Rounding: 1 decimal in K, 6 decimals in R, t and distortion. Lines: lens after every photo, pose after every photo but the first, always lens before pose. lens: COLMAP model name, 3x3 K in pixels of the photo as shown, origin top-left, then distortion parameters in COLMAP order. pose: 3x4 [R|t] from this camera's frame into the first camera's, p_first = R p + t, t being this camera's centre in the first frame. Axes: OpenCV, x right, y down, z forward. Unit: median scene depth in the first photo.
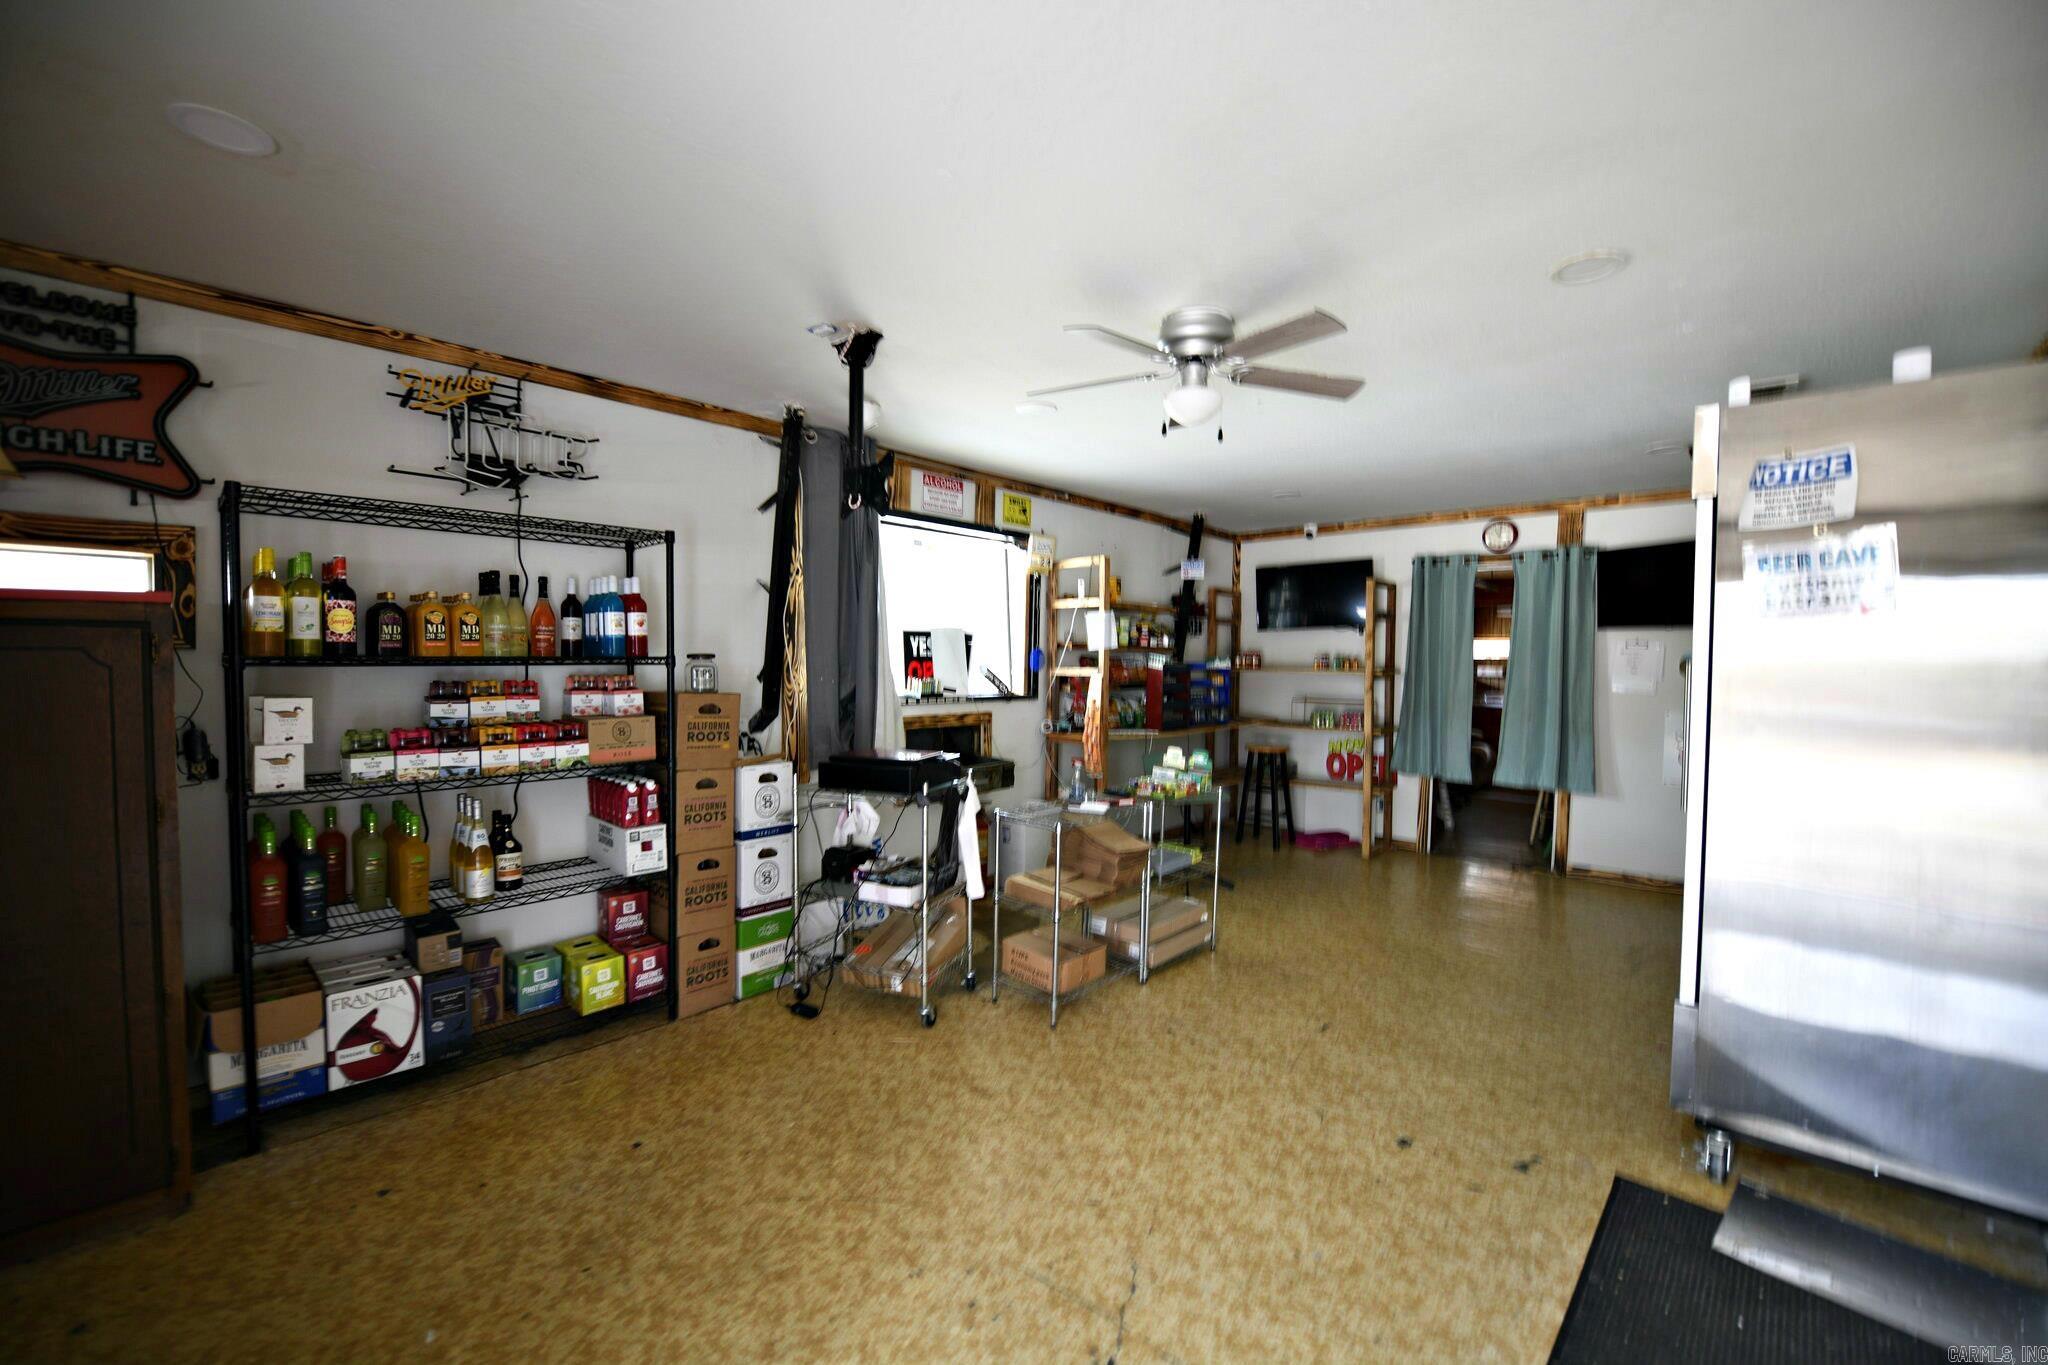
lens RADIAL K [[822.5, 0, 1012.0], [0, 822.5, 685.0], [0, 0, 1]] dist [-0.022778, 0.000089]
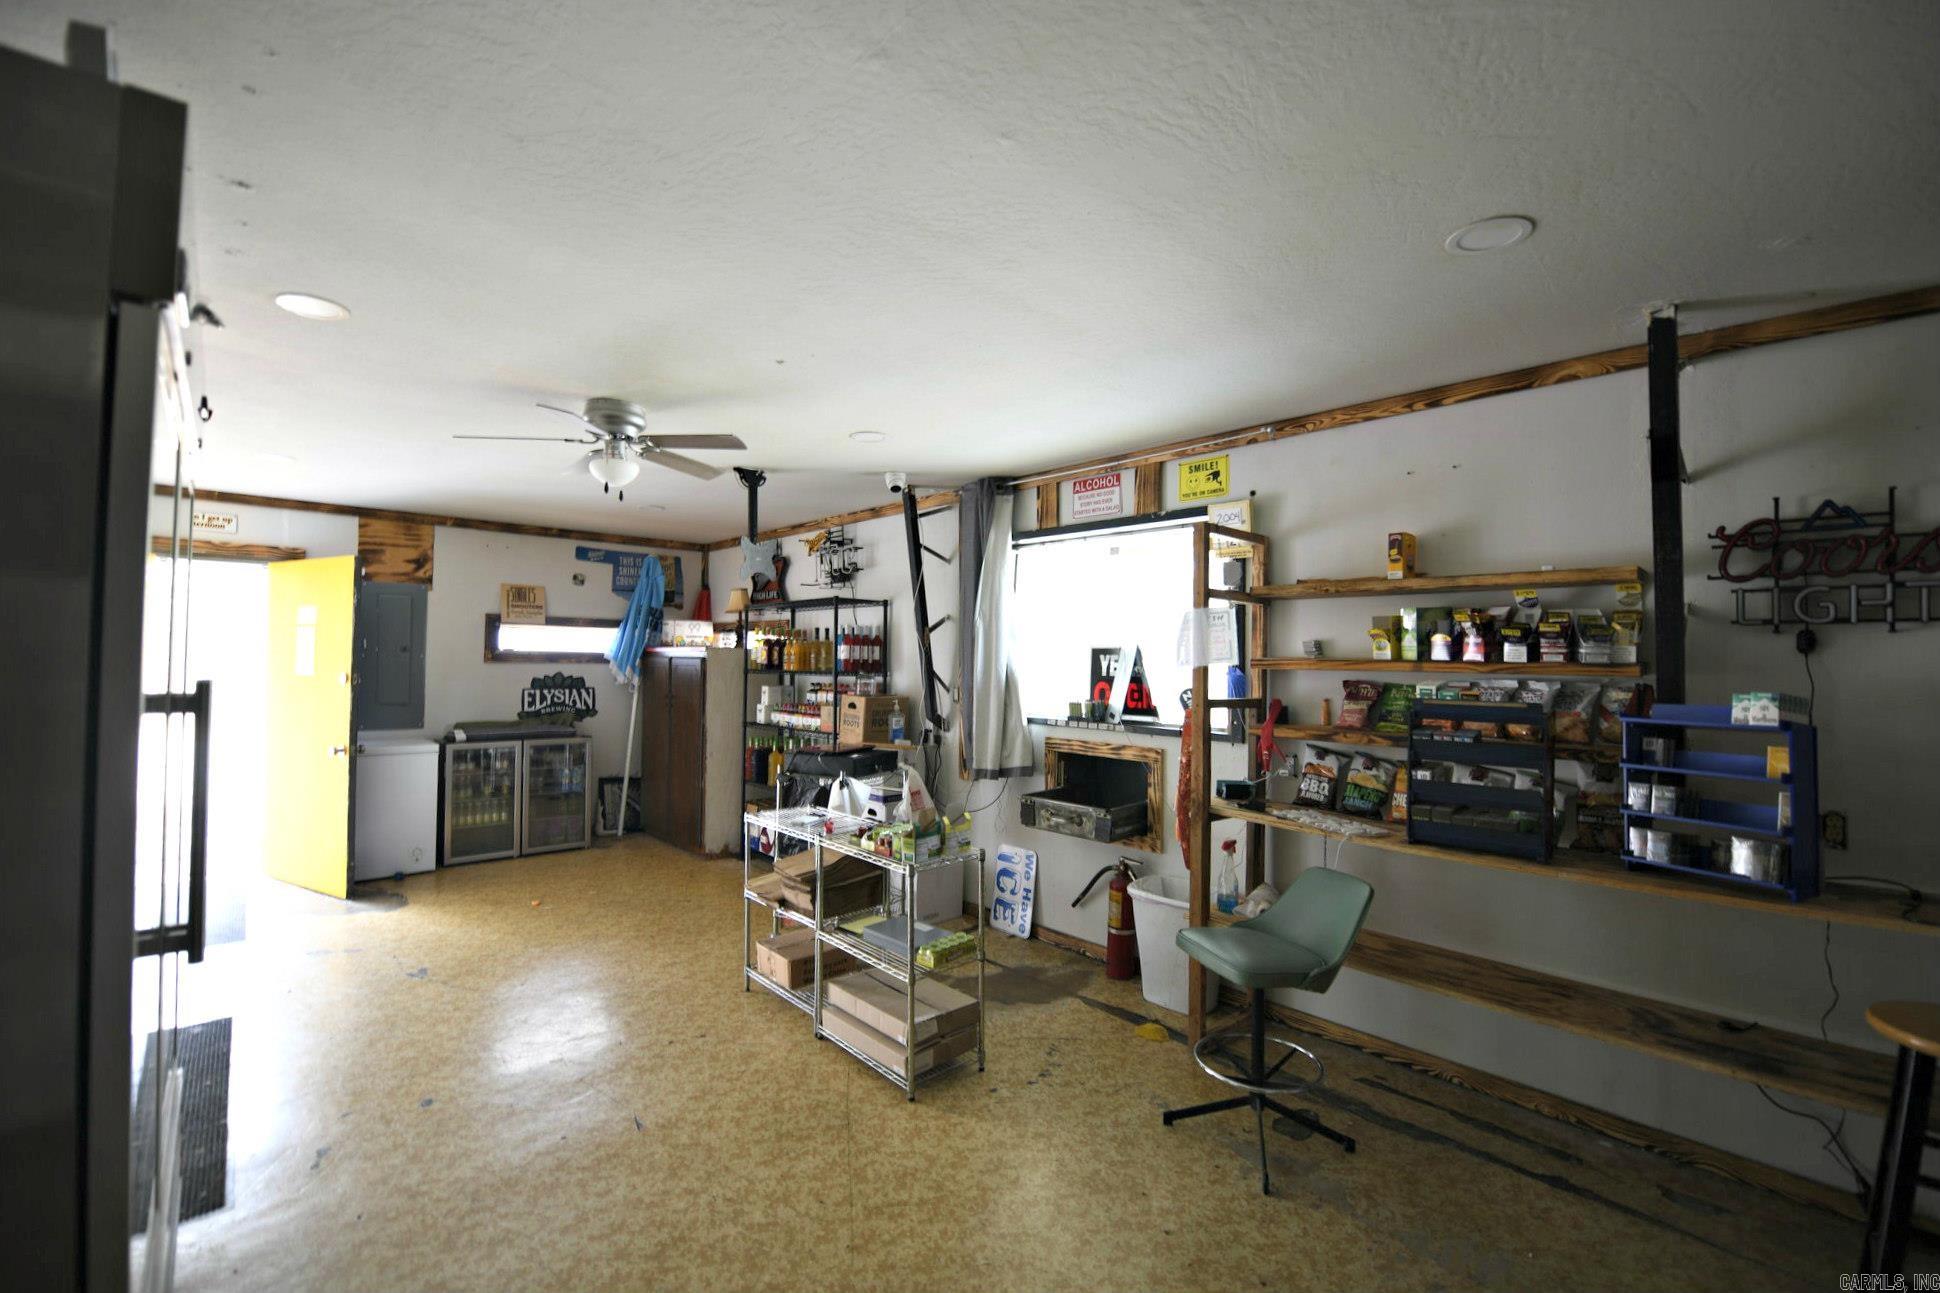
lens RADIAL K [[779.1, 0, 958.6], [0, 779.1, 648.9], [0, 0, 1]] dist [-0.022778, 0.000089]
pose [[-0.066297, -0.011078, -0.997738, 0.789729], [-0.033521, 0.999399, -0.008869, -0.053714], [0.997237, 0.032858, -0.066629, 0.932459]]
